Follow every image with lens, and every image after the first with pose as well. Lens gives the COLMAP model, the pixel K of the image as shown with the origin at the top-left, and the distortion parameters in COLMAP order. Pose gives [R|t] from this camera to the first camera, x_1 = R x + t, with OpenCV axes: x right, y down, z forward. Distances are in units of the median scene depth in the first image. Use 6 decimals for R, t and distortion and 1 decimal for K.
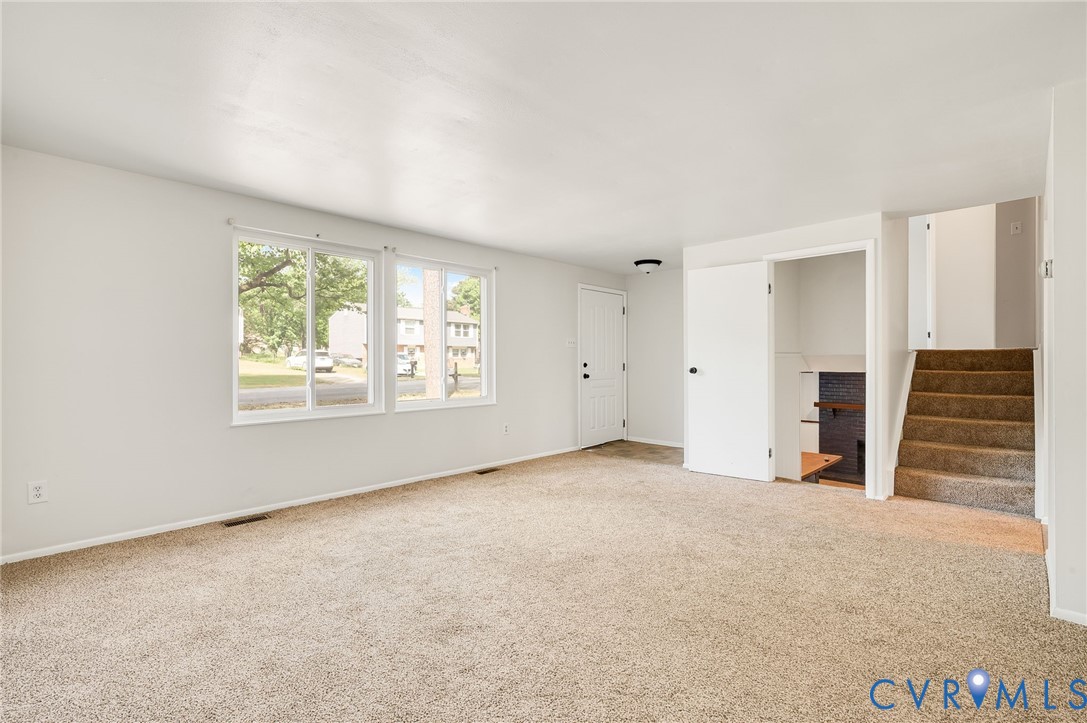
lens RADIAL K [[489.5, 0, 543.5], [0, 489.5, 361.5], [0, 0, 1]] dist [0.002455, 0.000353]
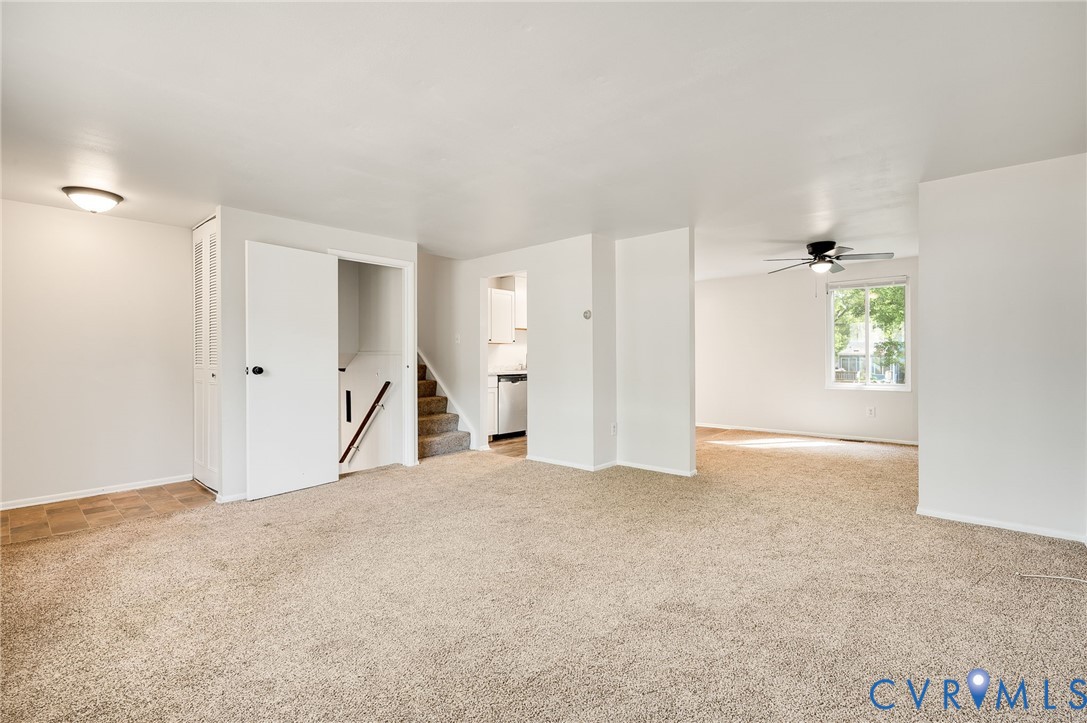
lens RADIAL K [[504.0, 0, 558.2], [0, 504.0, 357.0], [0, 0, 1]] dist [-0.002536, -0.000339]
pose [[-0.074450, 0.003756, 0.997218, -0.653924], [0.006673, 0.999972, -0.003268, 0.002706], [-0.997202, 0.006411, -0.074473, 0.706316]]
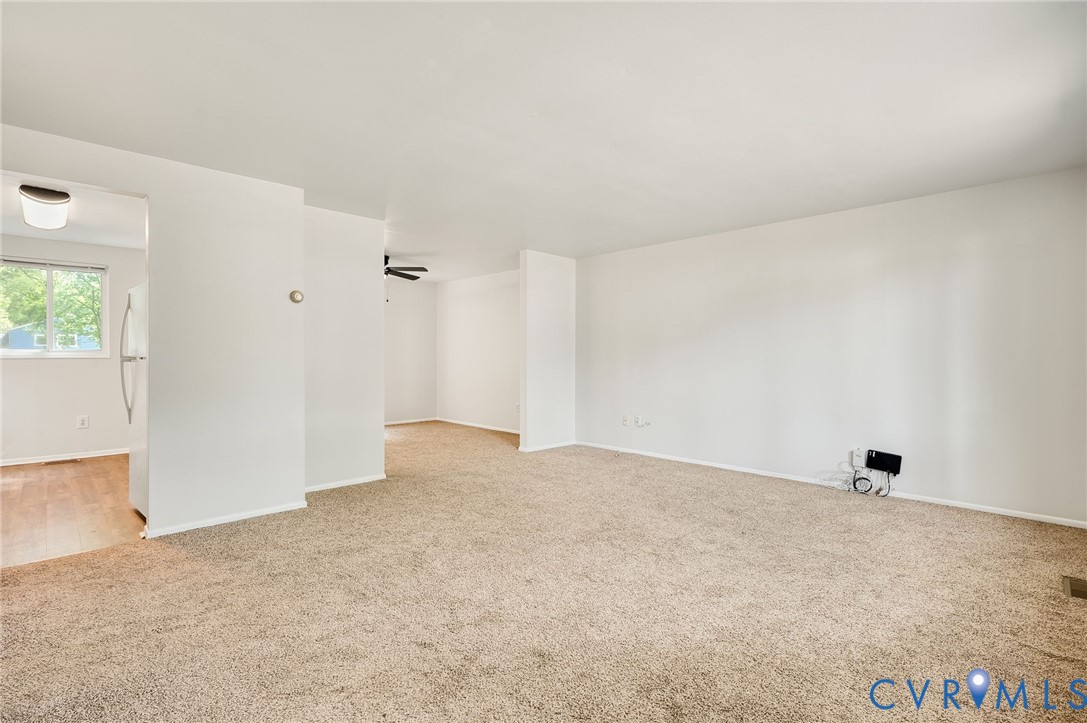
lens RADIAL K [[504.0, 0, 558.2], [0, 504.0, 357.0], [0, 0, 1]] dist [-0.002536, -0.000339]
pose [[-0.999490, 0.003345, -0.031761, 0.122024], [0.003172, 0.999980, 0.005484, 0.000559], [0.031779, 0.005380, -0.999480, 1.457537]]
